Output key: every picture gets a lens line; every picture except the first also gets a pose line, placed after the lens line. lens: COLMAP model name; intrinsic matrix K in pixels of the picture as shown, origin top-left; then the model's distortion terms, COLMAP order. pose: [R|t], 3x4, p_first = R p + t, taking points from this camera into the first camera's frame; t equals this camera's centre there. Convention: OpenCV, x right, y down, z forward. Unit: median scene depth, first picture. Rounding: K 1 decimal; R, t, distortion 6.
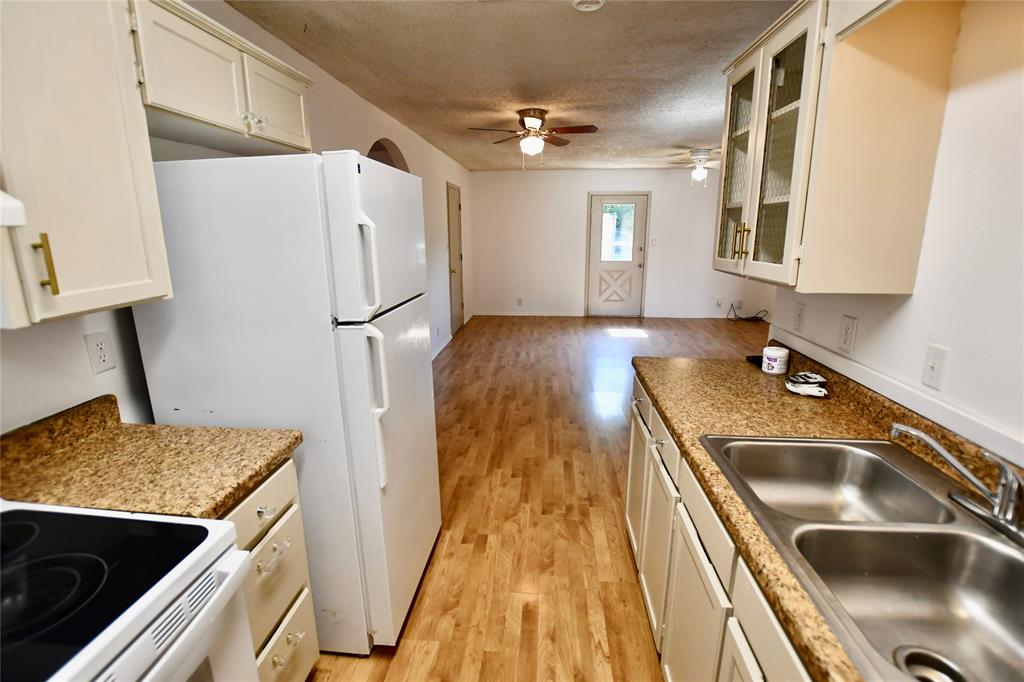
lens RADIAL K [[451.9, 0, 516.8], [0, 451.9, 335.6], [0, 0, 1]] dist [-0.027588, 0.000006]
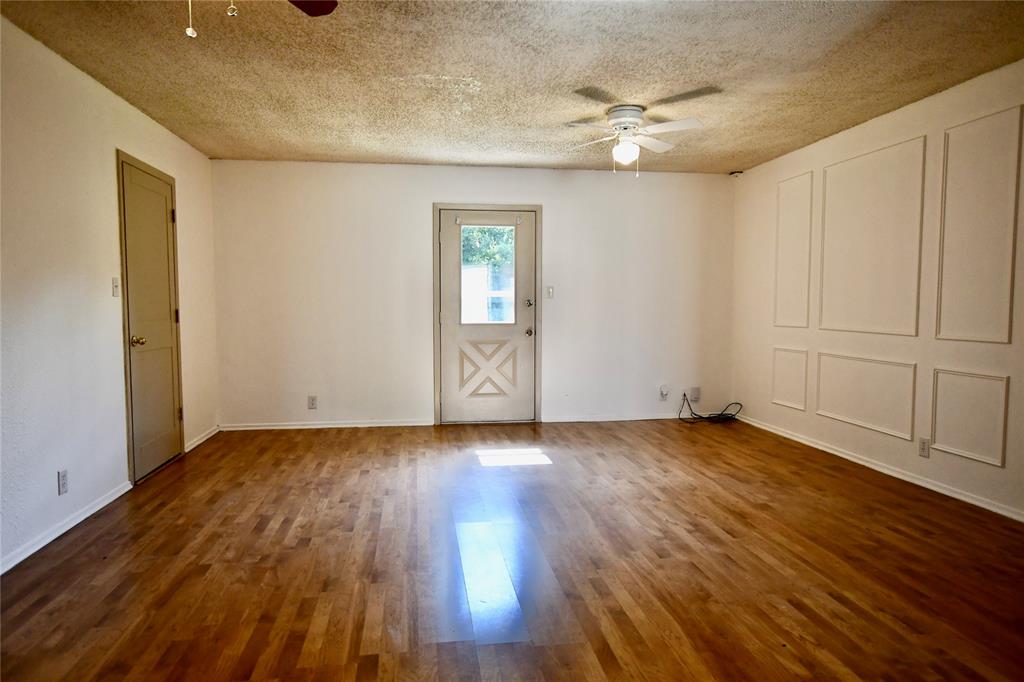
lens RADIAL K [[618.6, 0, 507.4], [0, 618.6, 345.1], [0, 0, 1]] dist [-0.009213, 0.005717]
pose [[0.975557, -0.012747, 0.219375, 0.076303], [0.047879, 0.986661, -0.155585, -0.018655], [-0.214466, 0.162286, 0.963155, 0.262140]]
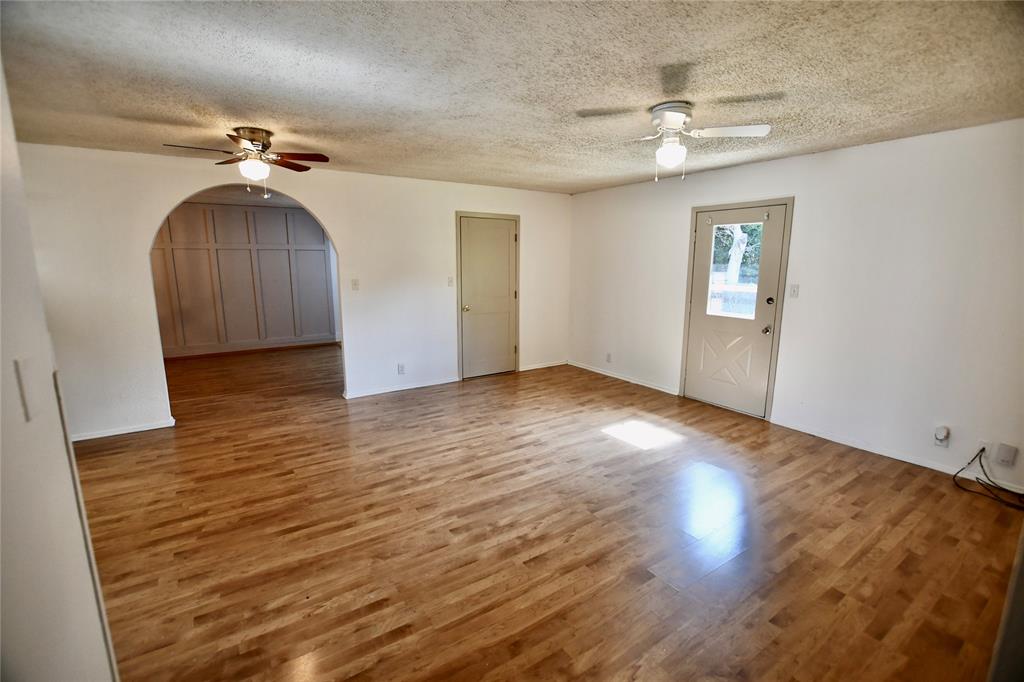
lens RADIAL K [[451.9, 0, 540.6], [0, 451.9, 340.4], [0, 0, 1]] dist [-0.027588, 0.000006]
pose [[0.639752, 0.140075, -0.755709, 0.537174], [-0.184354, 0.982515, 0.026049, -0.108884], [0.746144, 0.122653, 0.654390, 0.440055]]
